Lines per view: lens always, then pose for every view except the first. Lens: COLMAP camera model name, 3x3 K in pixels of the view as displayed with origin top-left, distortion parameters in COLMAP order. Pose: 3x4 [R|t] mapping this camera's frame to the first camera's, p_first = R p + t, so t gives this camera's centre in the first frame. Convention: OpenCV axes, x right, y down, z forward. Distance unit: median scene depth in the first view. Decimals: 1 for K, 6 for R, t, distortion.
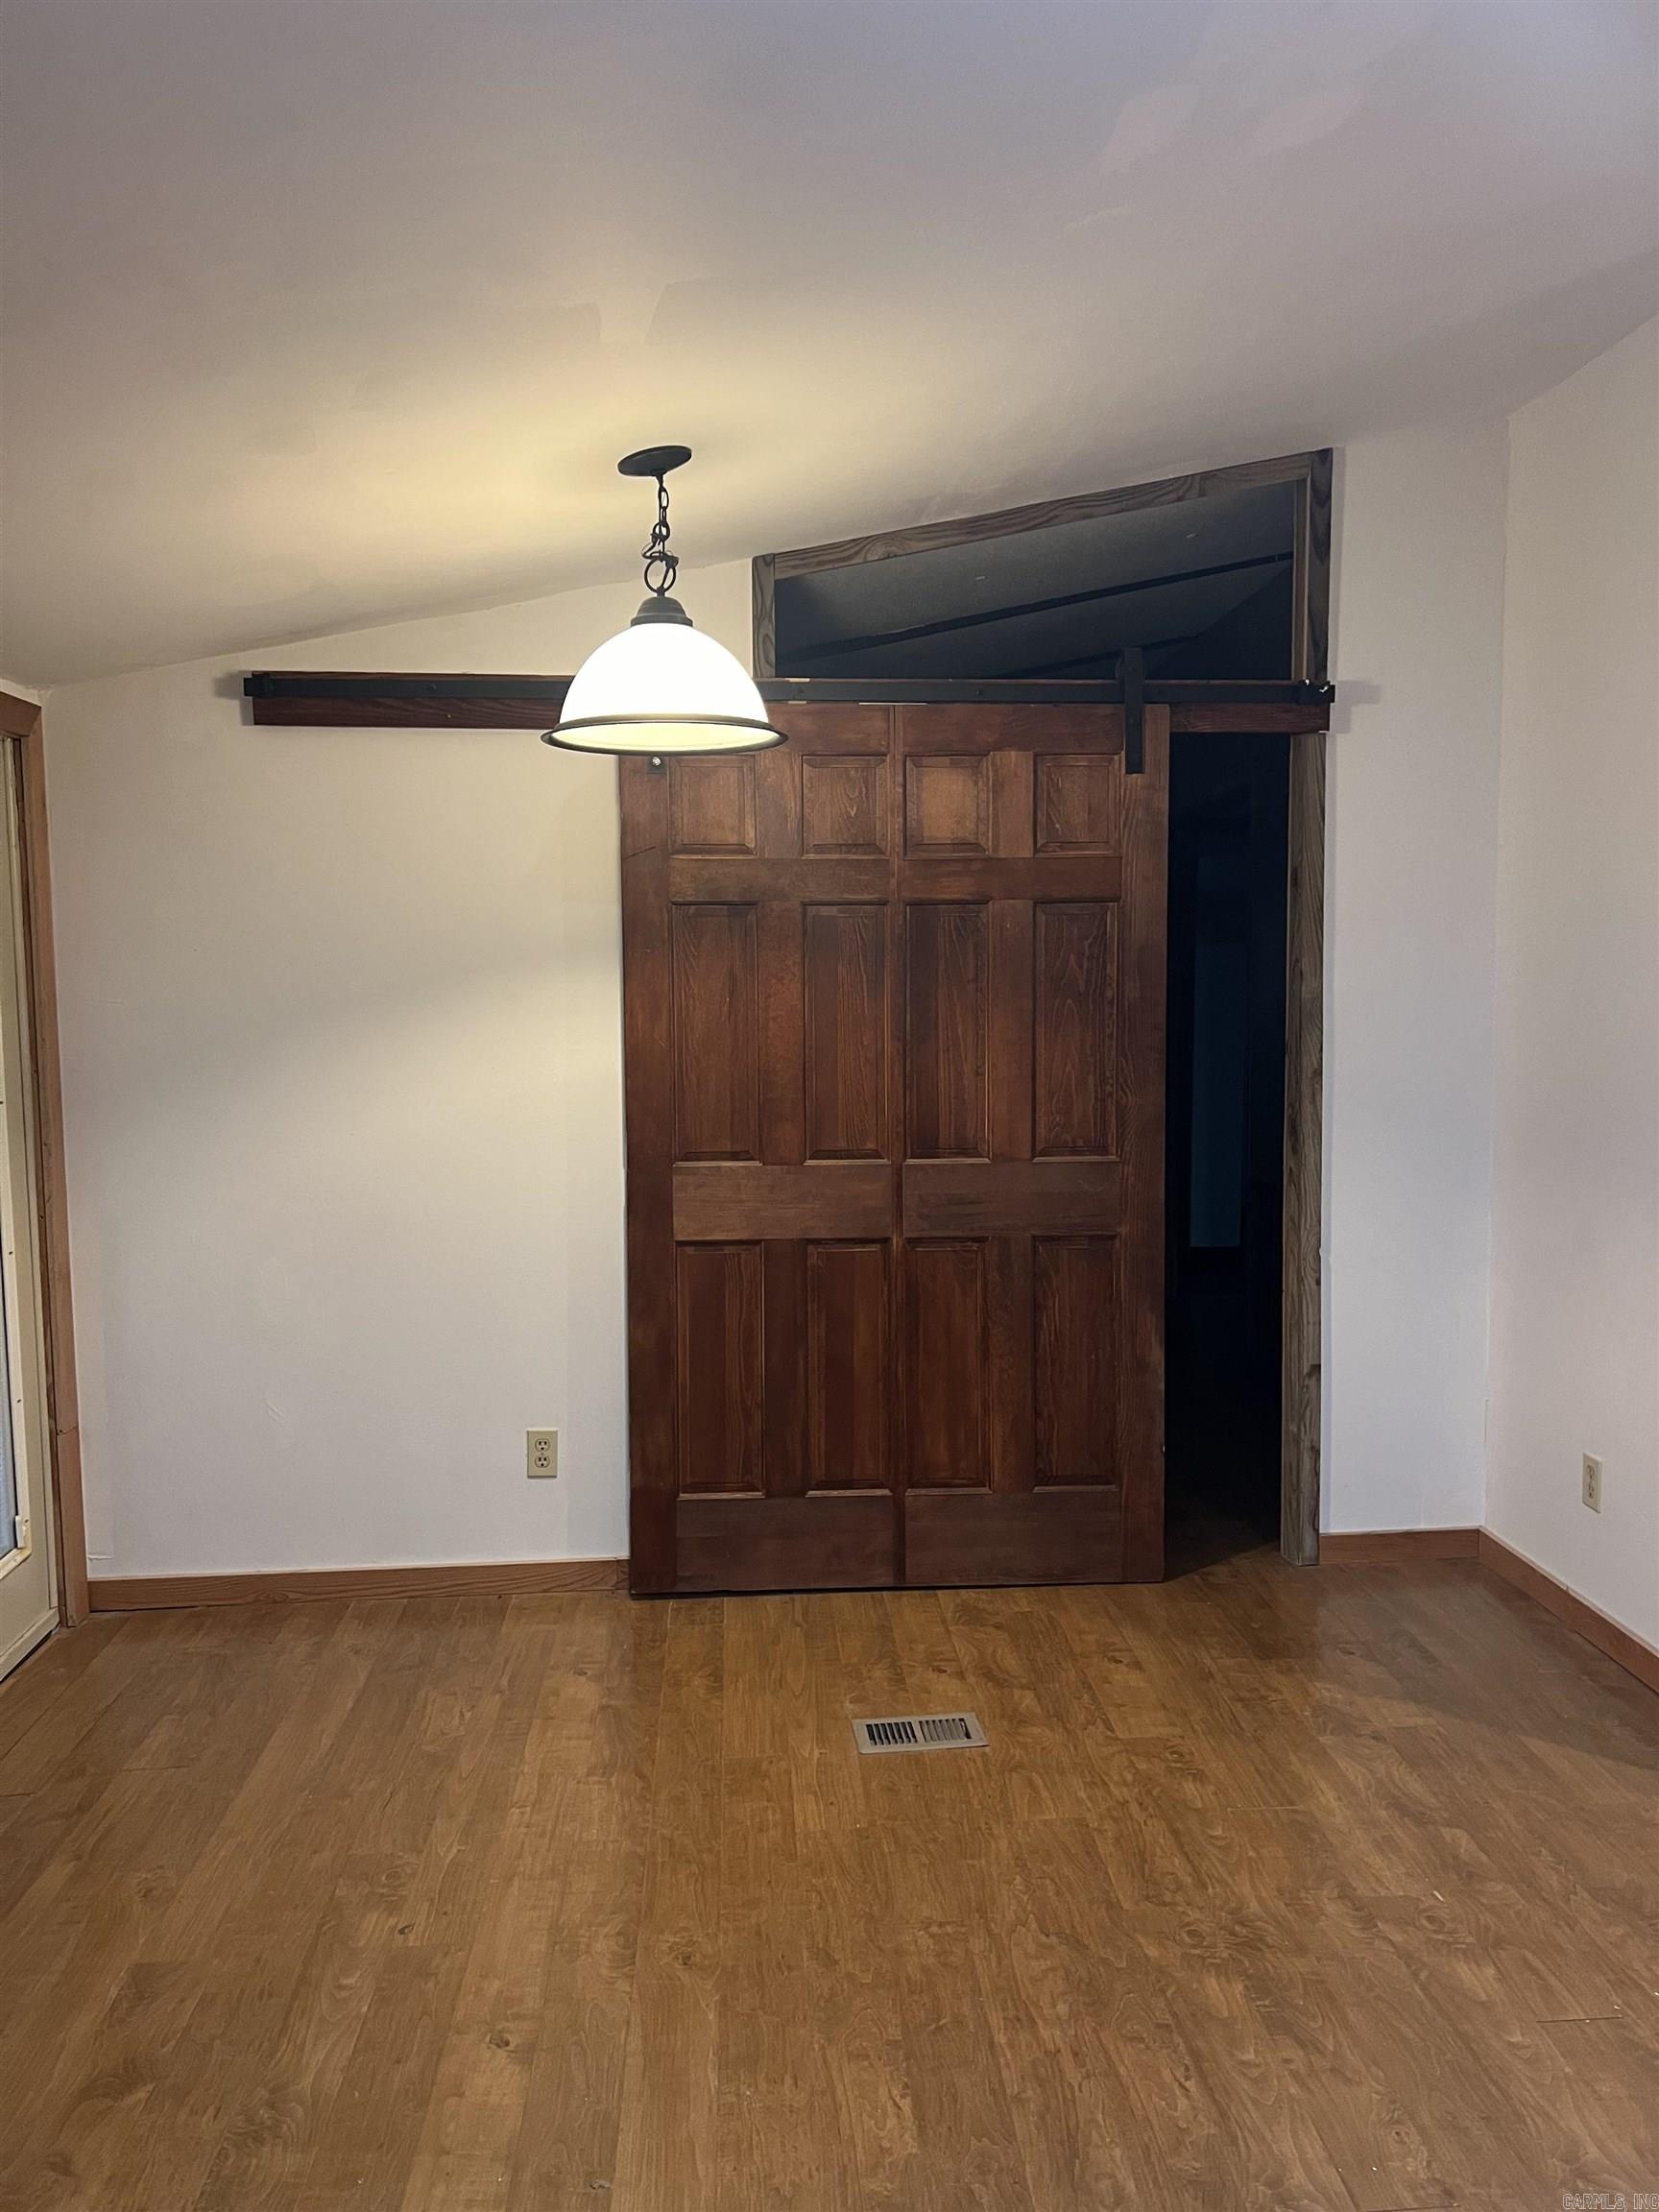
lens RADIAL K [[1666.6, 0, 837.5], [0, 1666.6, 1110.3], [0, 0, 1]] dist [0.053654, -0.050707]
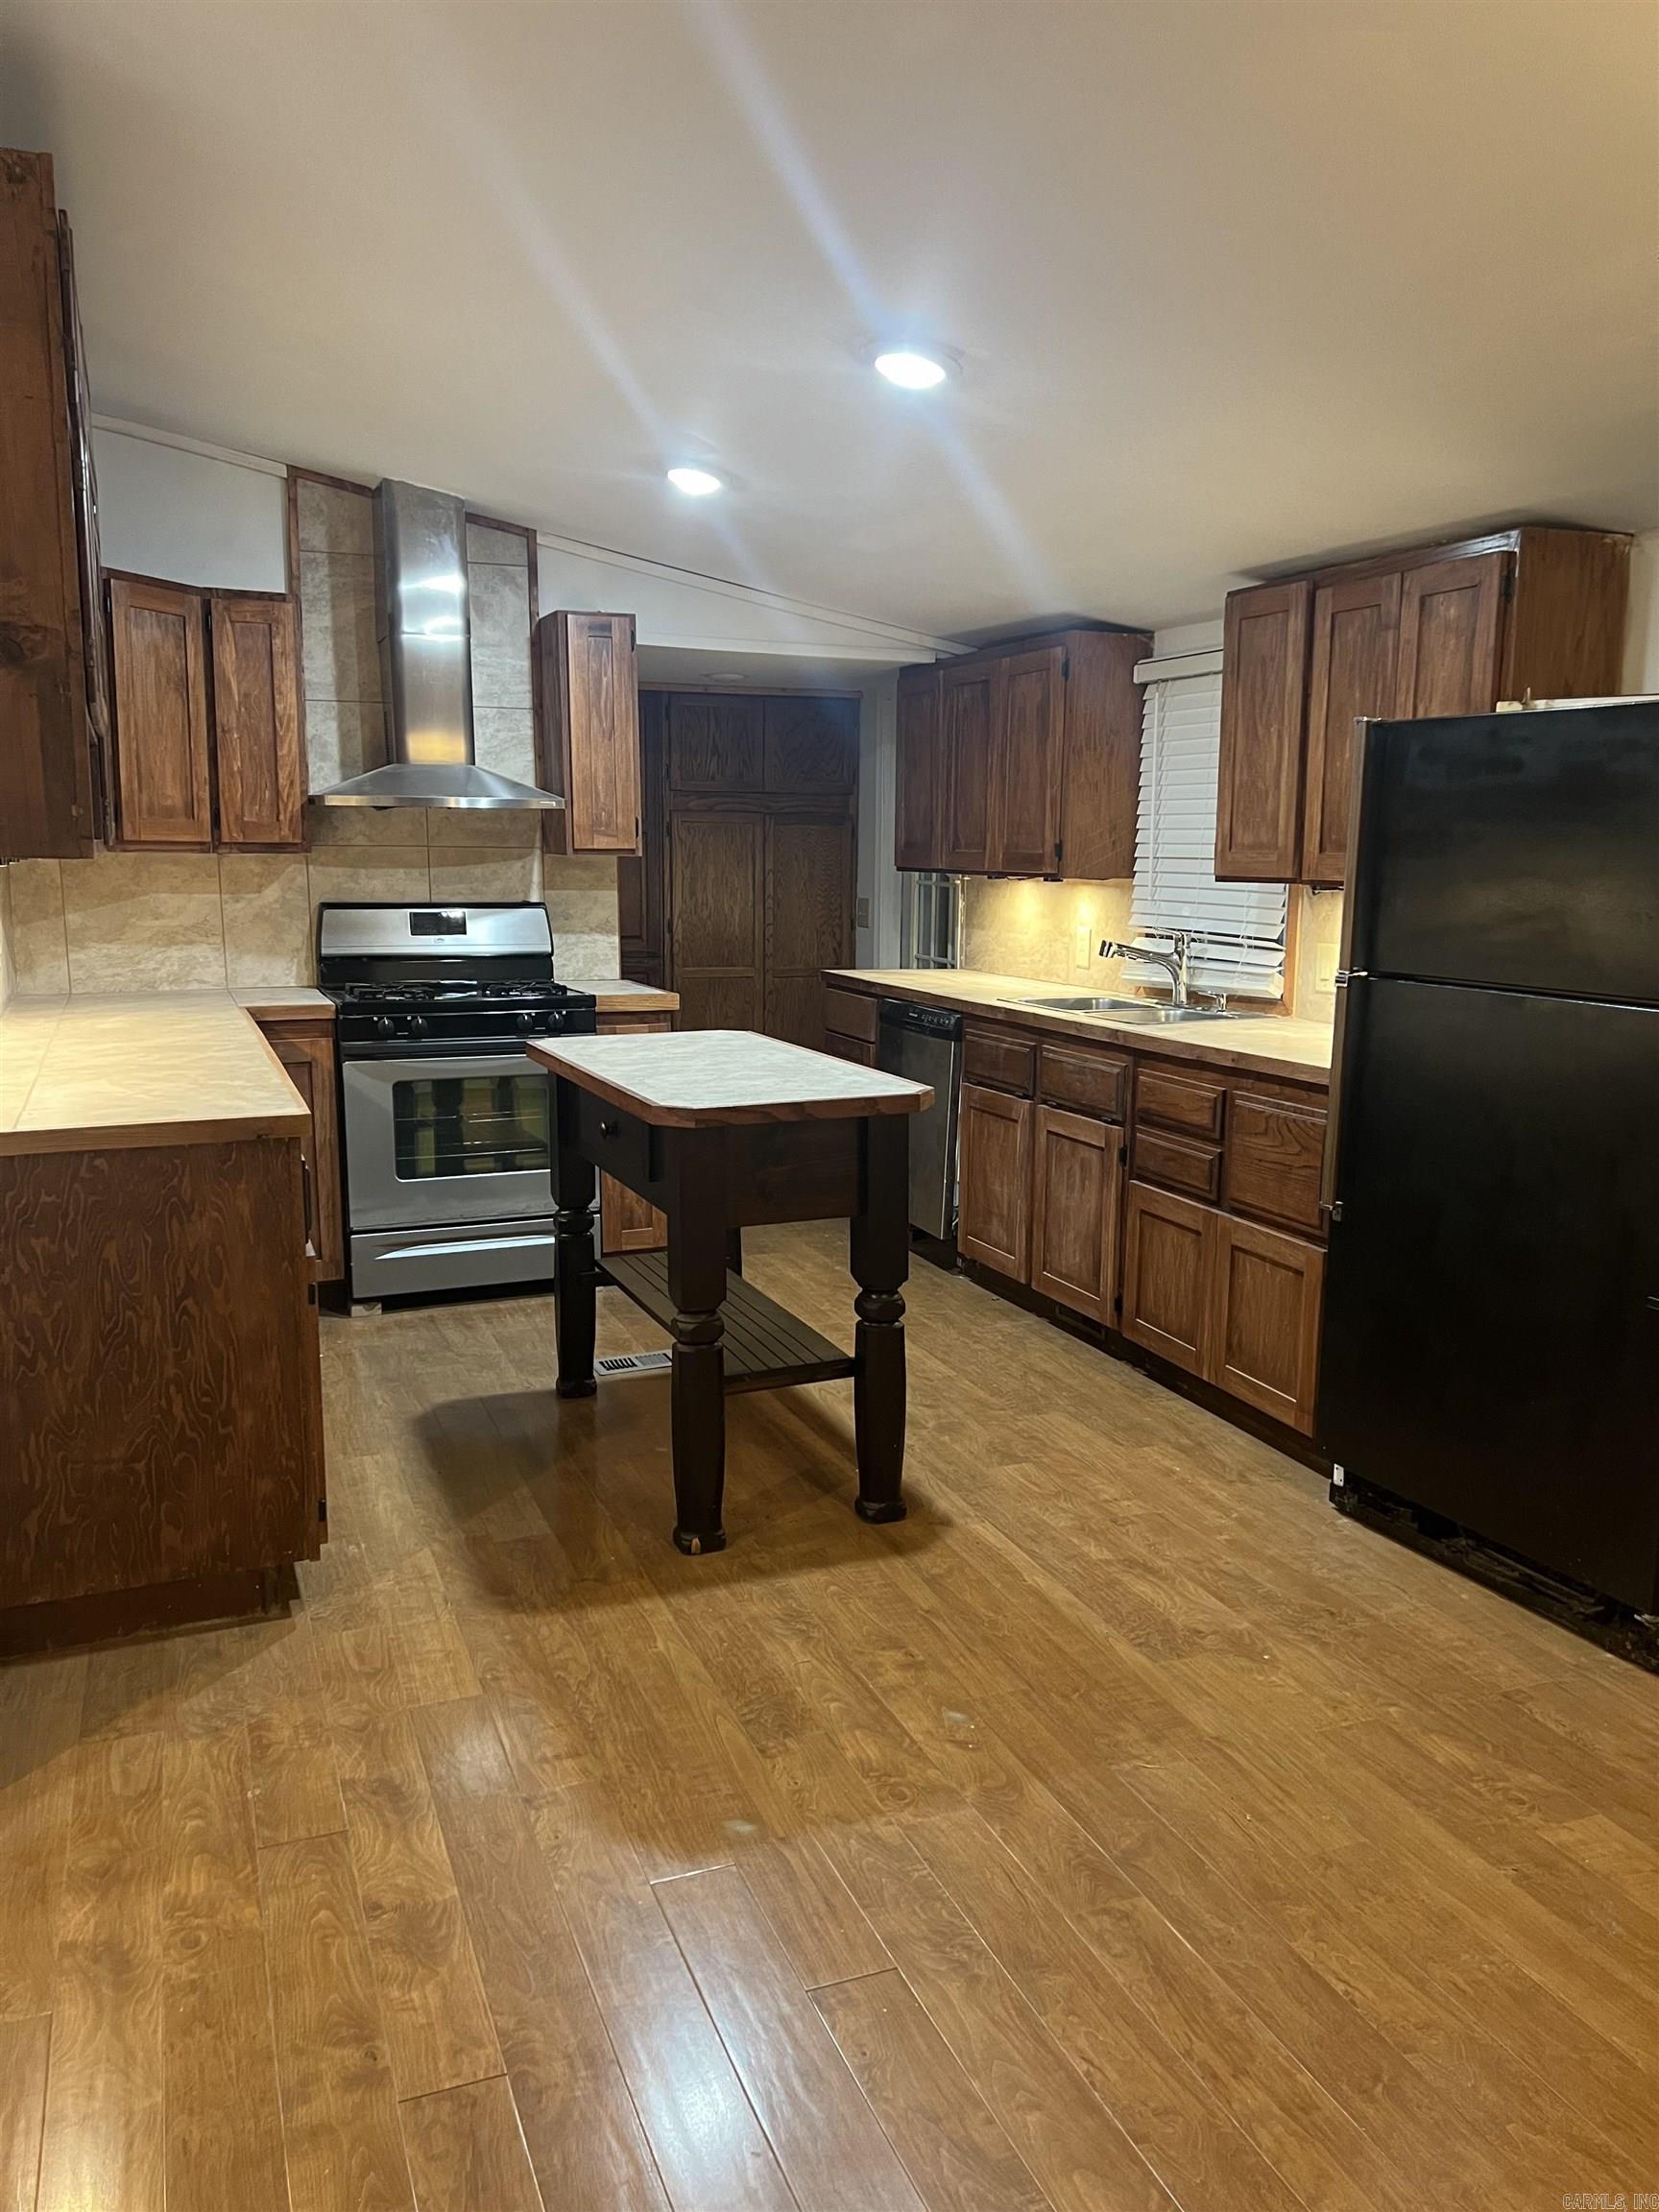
lens RADIAL K [[1666.6, 0, 836.0], [0, 1666.6, 1105.0], [0, 0, 1]] dist [0.053654, -0.050707]
pose [[-0.949537, 0.049641, -0.309702, 0.449668], [-0.027917, 0.970102, 0.241086, -0.102246], [0.312411, 0.237566, -0.919762, 1.275829]]
